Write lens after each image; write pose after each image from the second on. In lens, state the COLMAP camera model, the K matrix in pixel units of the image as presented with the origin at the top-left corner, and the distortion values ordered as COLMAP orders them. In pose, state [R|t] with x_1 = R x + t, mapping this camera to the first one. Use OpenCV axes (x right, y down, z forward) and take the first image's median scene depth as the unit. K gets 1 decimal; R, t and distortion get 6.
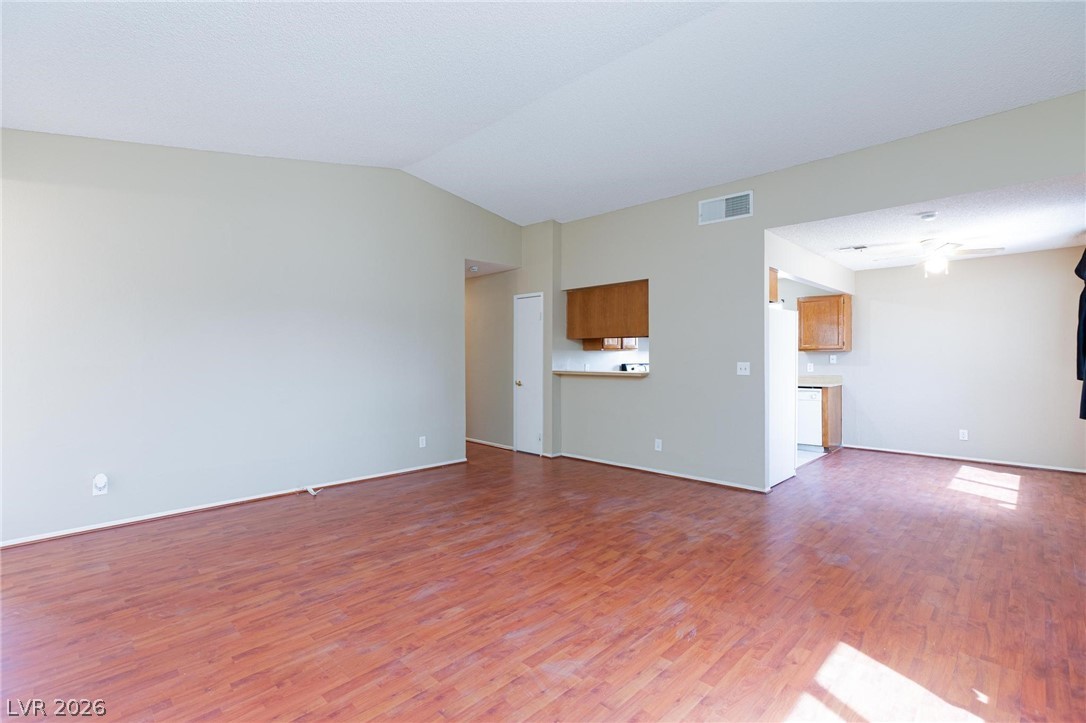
lens RADIAL K [[497.7, 0, 545.8], [0, 497.7, 359.9], [0, 0, 1]] dist [-0.015925, 0.006499]
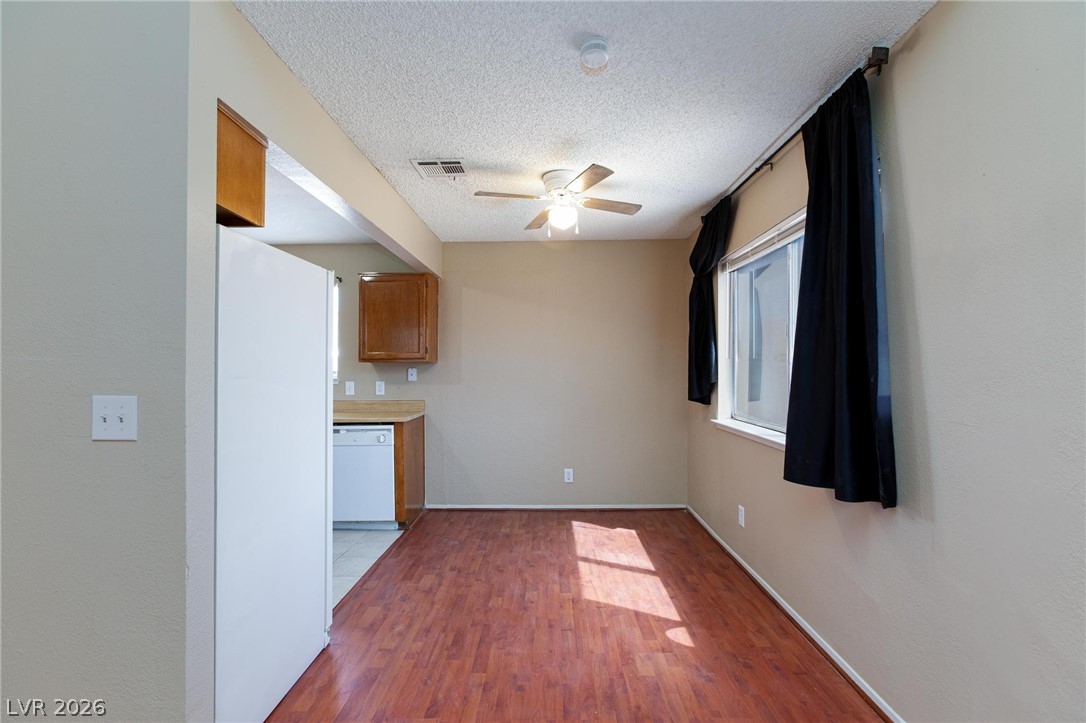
lens RADIAL K [[506.7, 0, 533.7], [0, 506.7, 356.2], [0, 0, 1]] dist [-0.009431, 0.003549]
pose [[0.733756, 0.015325, 0.679241, 0.473323], [0.006782, 0.999531, -0.029879, -0.009539], [-0.679380, 0.026531, 0.733307, 0.780650]]
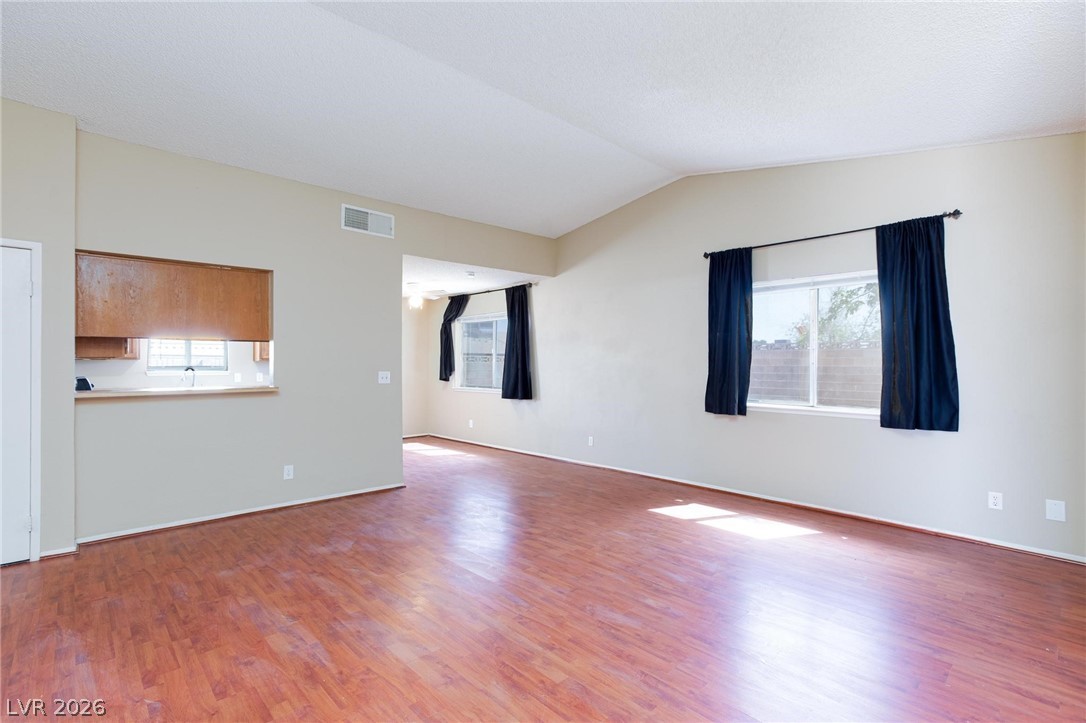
lens RADIAL K [[506.7, 0, 524.6], [0, 506.7, 362.8], [0, 0, 1]] dist [-0.009431, 0.003549]
pose [[0.056929, 0.004224, 0.998369, -0.894803], [0.003181, 0.999985, -0.004412, -0.009891], [-0.998373, 0.003427, 0.056915, 0.832080]]
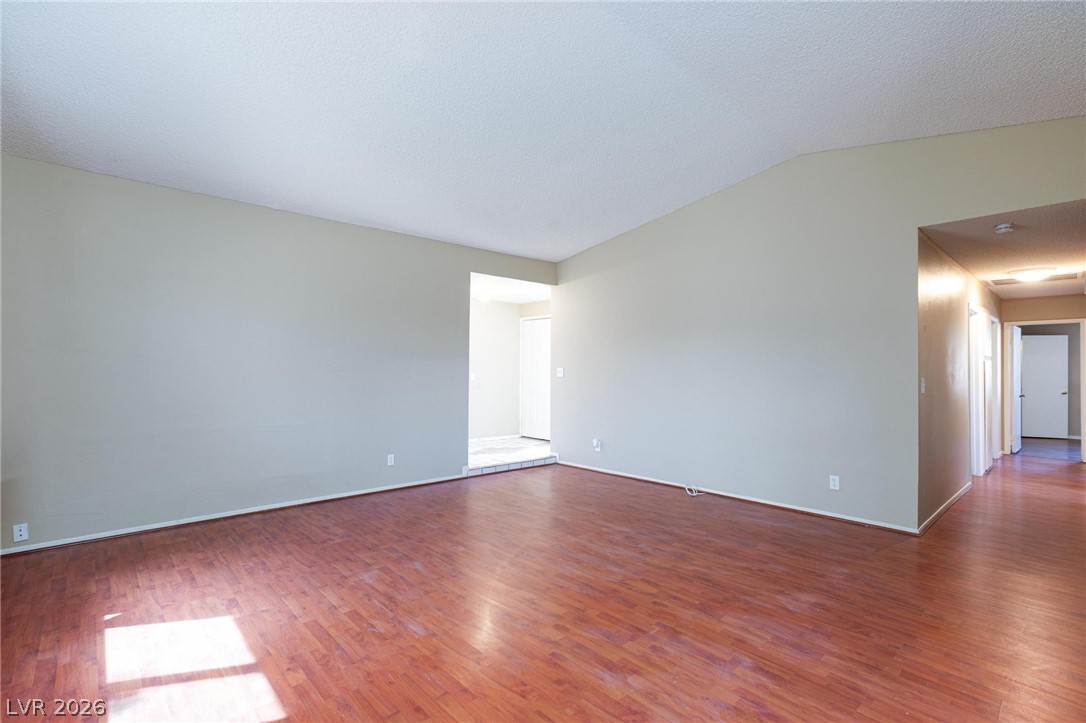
lens RADIAL K [[497.7, 0, 543.2], [0, 497.7, 364.4], [0, 0, 1]] dist [-0.015925, 0.006499]
pose [[-0.041452, -0.009543, -0.999095, 0.860893], [-0.011828, 0.999889, -0.009060, -0.013956], [0.999070, 0.011442, -0.041560, 0.886498]]
